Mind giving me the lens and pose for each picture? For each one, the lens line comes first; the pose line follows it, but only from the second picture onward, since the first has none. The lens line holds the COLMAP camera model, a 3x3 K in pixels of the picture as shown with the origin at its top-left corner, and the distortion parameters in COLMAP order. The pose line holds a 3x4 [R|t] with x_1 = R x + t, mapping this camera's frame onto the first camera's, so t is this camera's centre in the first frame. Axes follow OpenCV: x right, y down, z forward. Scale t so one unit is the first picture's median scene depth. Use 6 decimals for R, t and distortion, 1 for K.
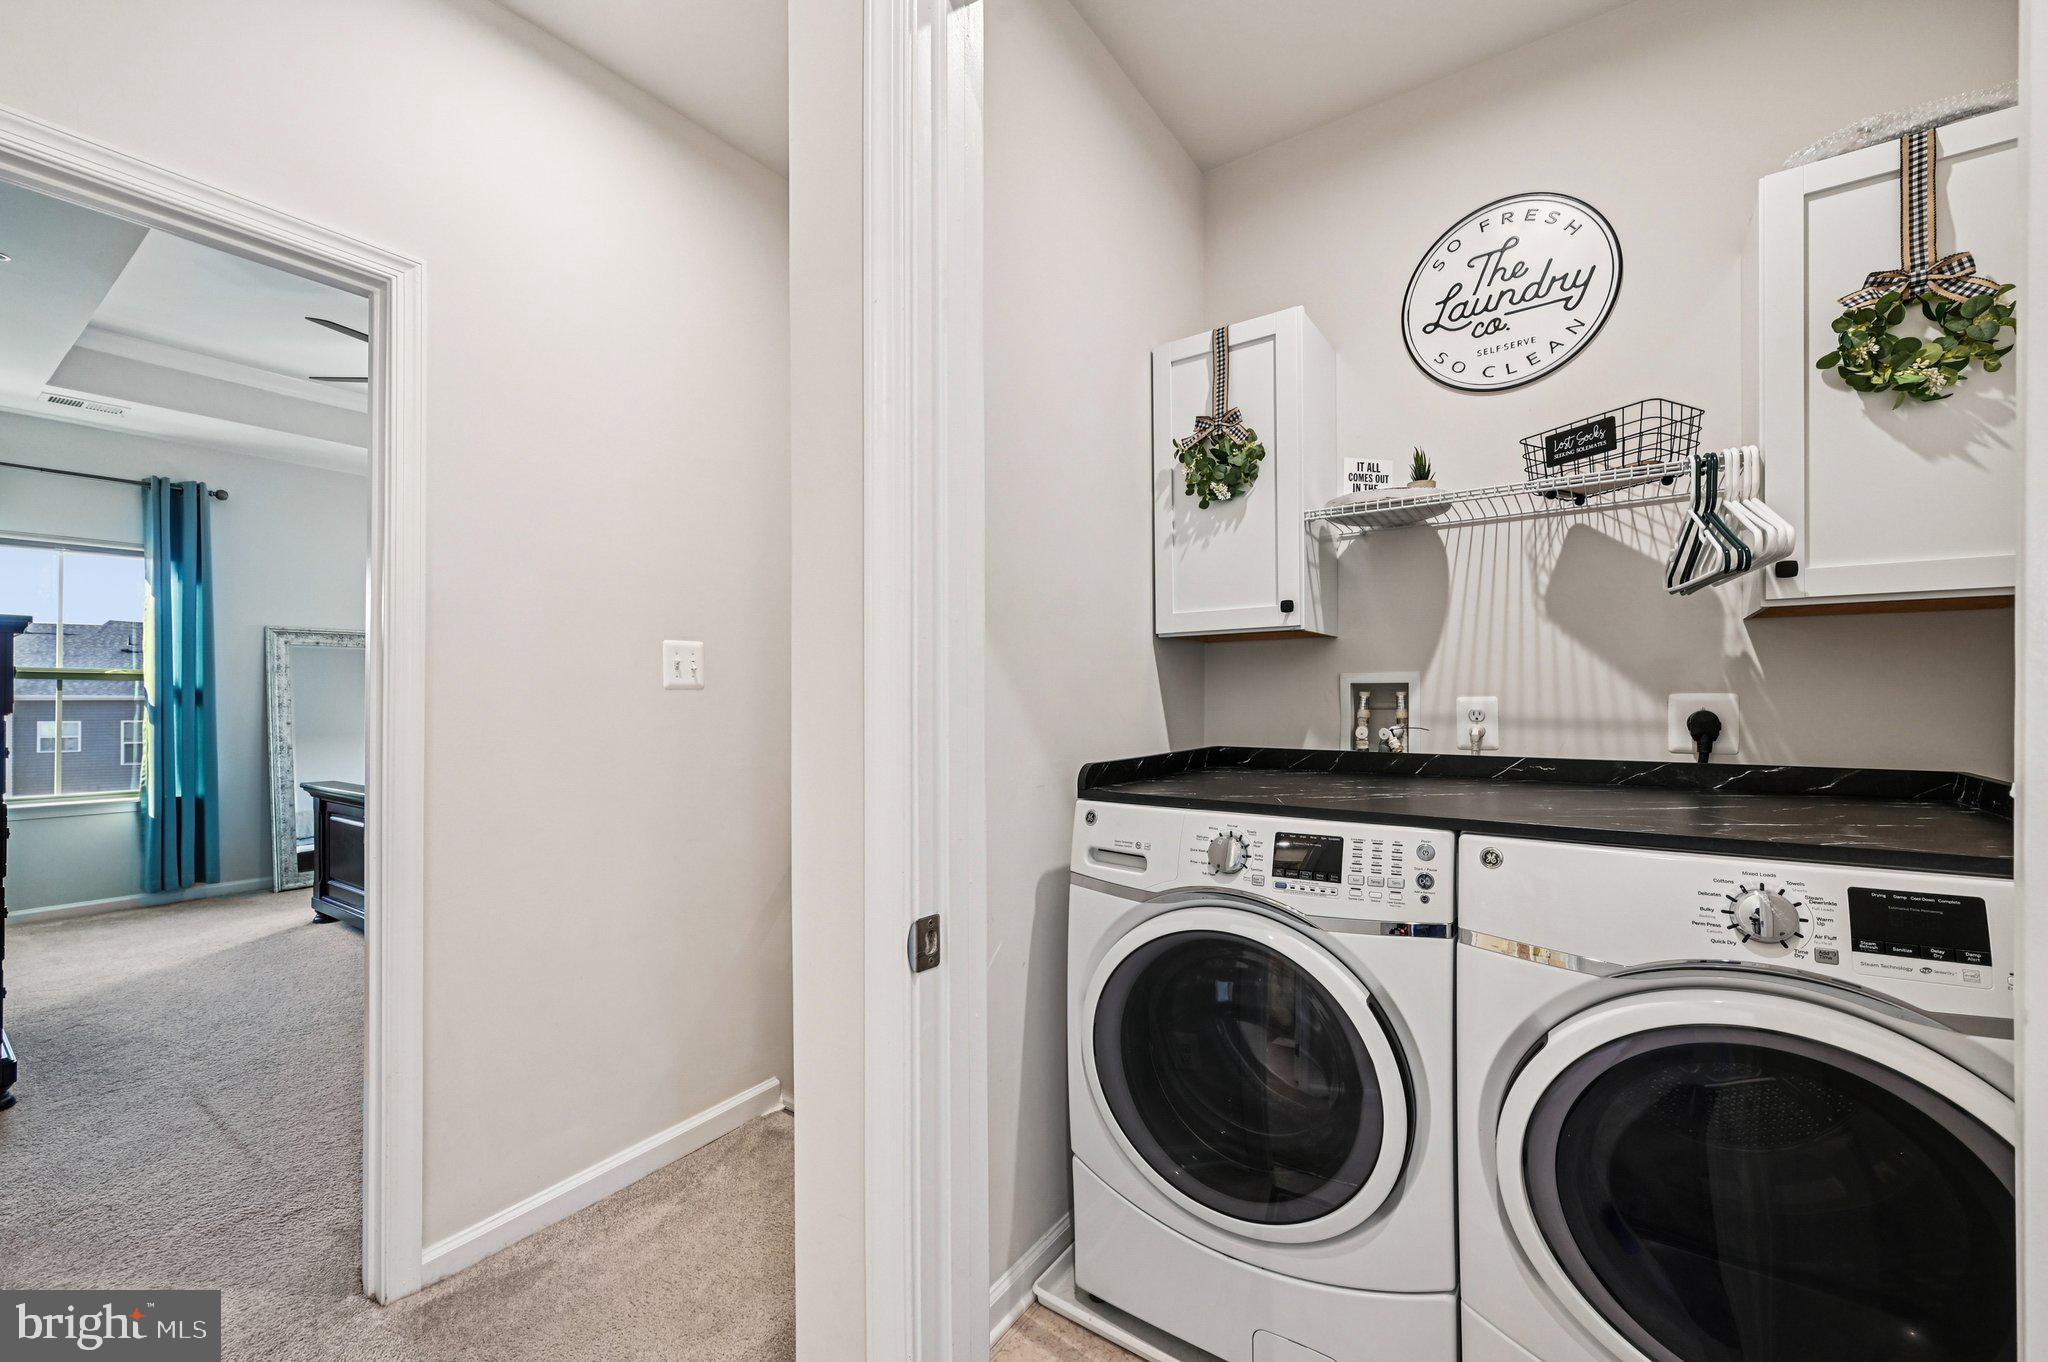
lens RADIAL K [[808.2, 0, 1021.7], [0, 808.2, 694.5], [0, 0, 1]] dist [0.000924, -0.000385]
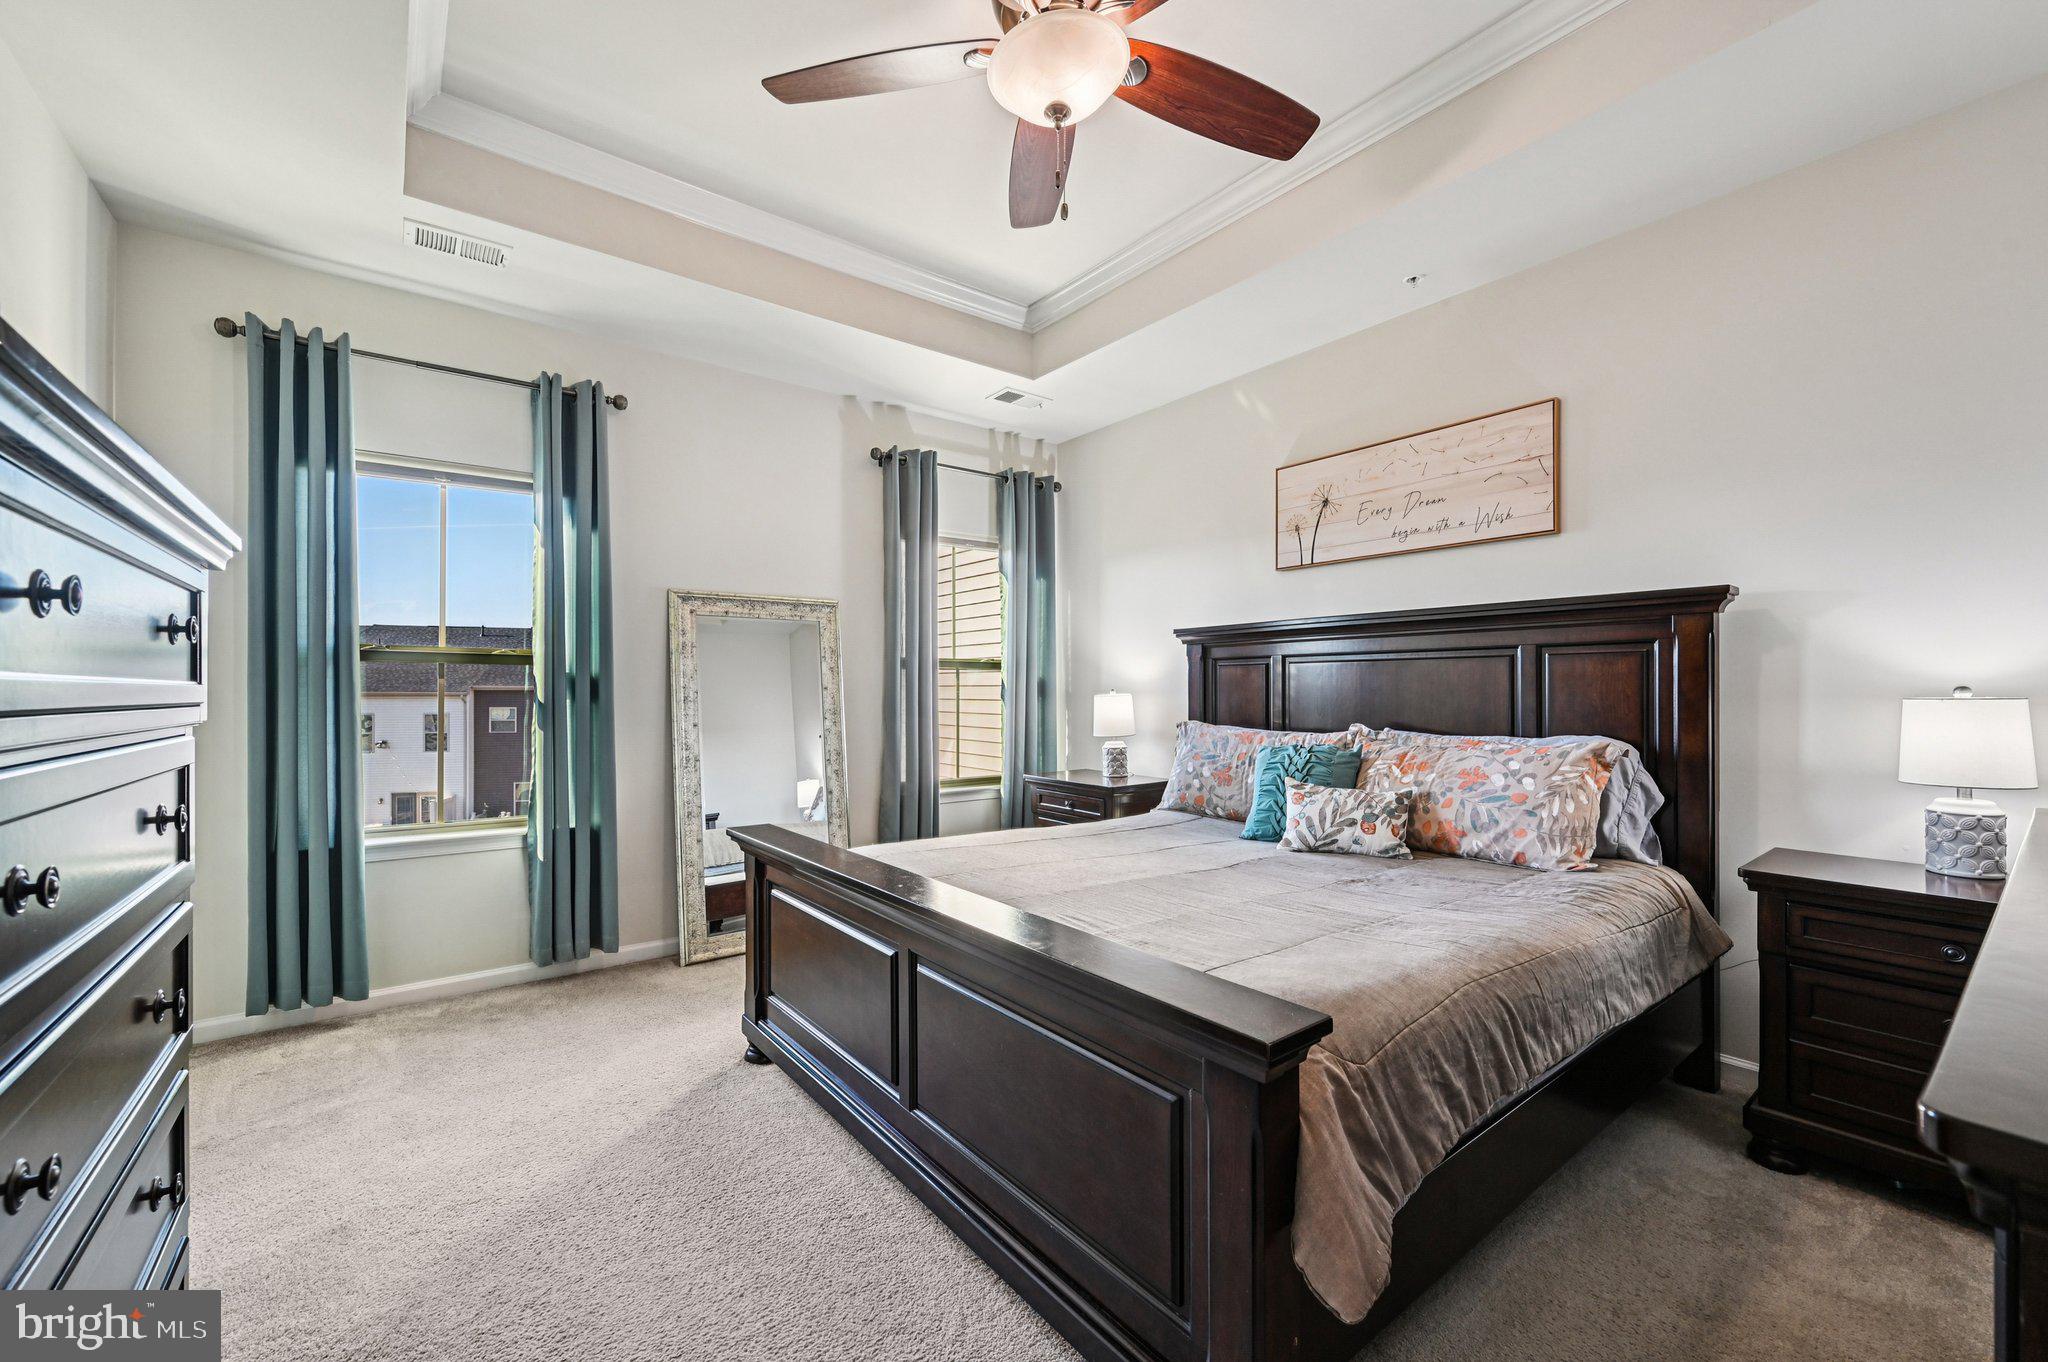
lens RADIAL K [[808.2, 0, 1034.9], [0, 808.2, 684.8], [0, 0, 1]] dist [0.000924, -0.000385]
pose [[0.956313, 0.000214, -0.292344, -0.445407], [-0.000333, 1.000000, -0.000356, 0.000605], [0.292344, 0.000437, 0.956313, 0.439323]]
